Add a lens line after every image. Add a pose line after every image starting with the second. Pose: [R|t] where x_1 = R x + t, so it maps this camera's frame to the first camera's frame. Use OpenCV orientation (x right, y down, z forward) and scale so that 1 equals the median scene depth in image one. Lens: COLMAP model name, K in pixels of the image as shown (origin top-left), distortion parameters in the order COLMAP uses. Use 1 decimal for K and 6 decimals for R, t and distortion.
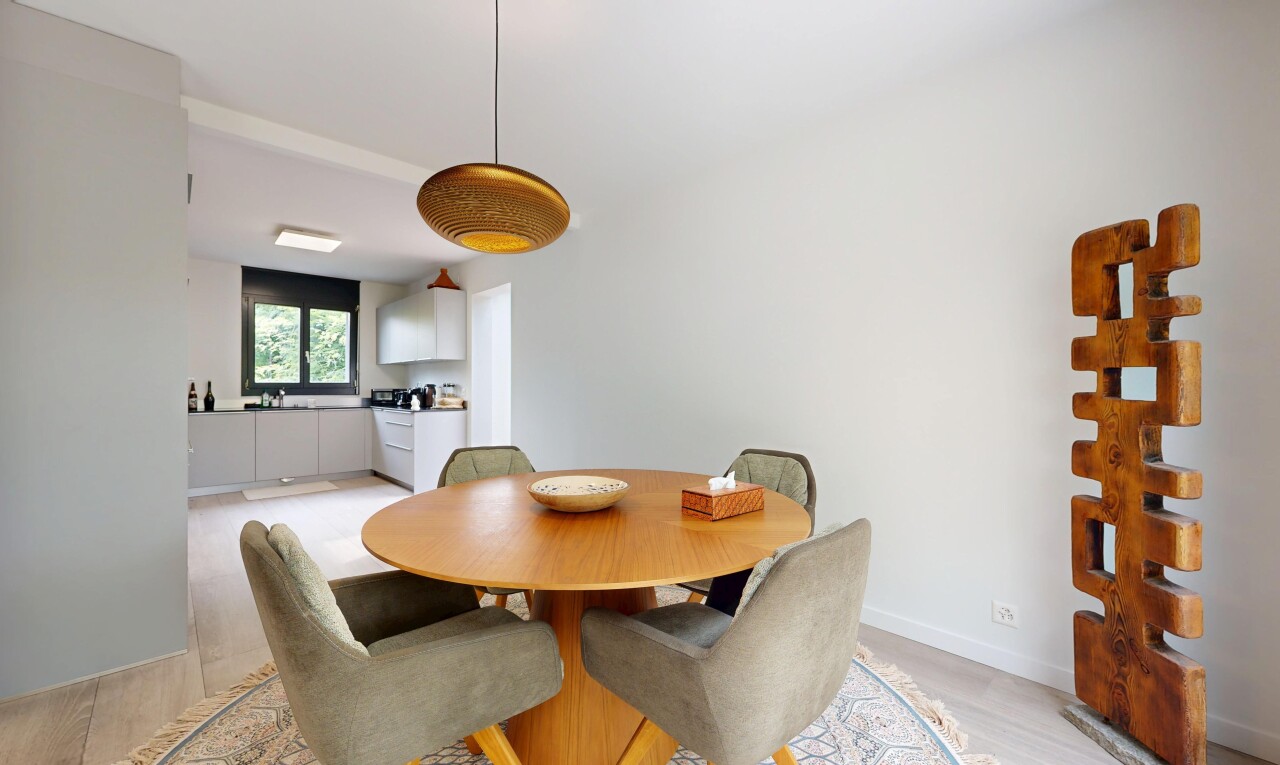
lens RADIAL K [[504.4, 0, 637.6], [0, 504.4, 379.0], [0, 0, 1]] dist [0.022623, 0.000055]
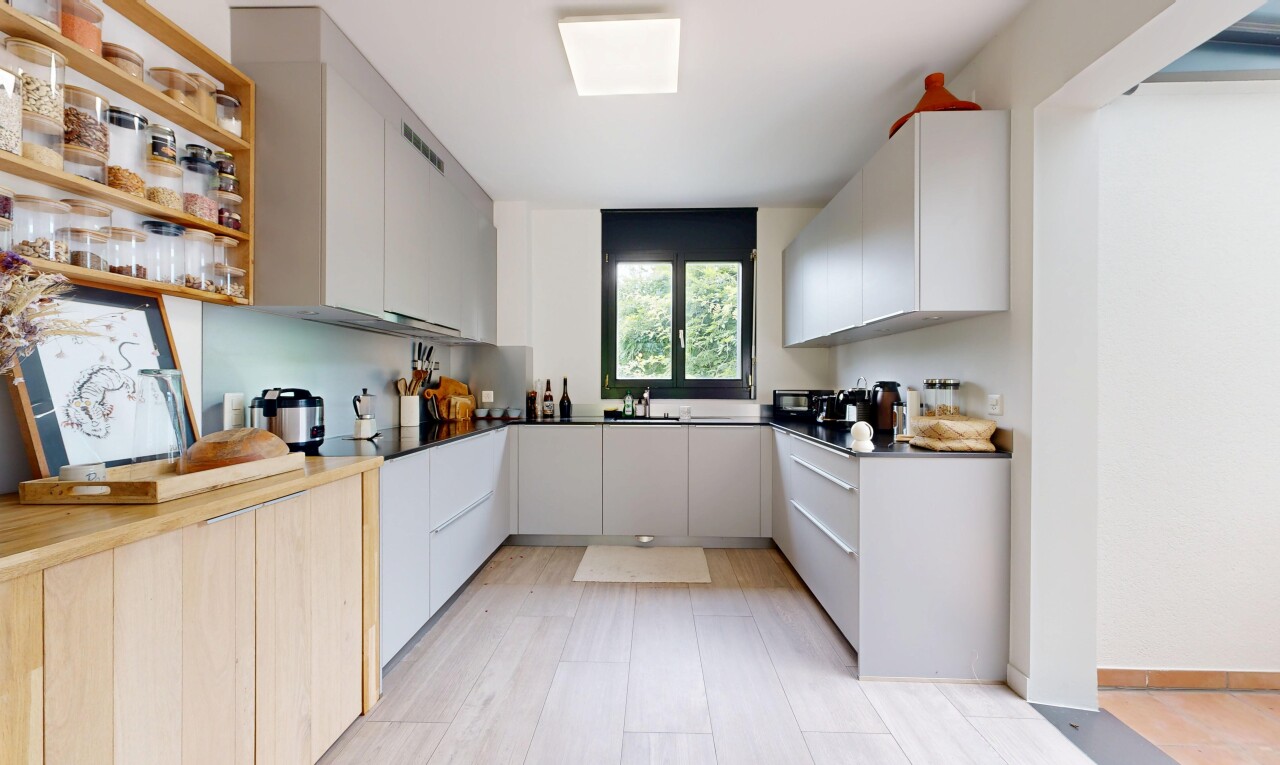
lens RADIAL K [[504.4, 0, 636.8], [0, 504.4, 379.5], [0, 0, 1]] dist [0.022623, 0.000055]
pose [[0.703290, -0.003350, -0.710895, -0.254202], [0.007977, 0.999963, 0.003180, 0.005314], [0.710858, -0.007907, 0.703291, 0.544365]]
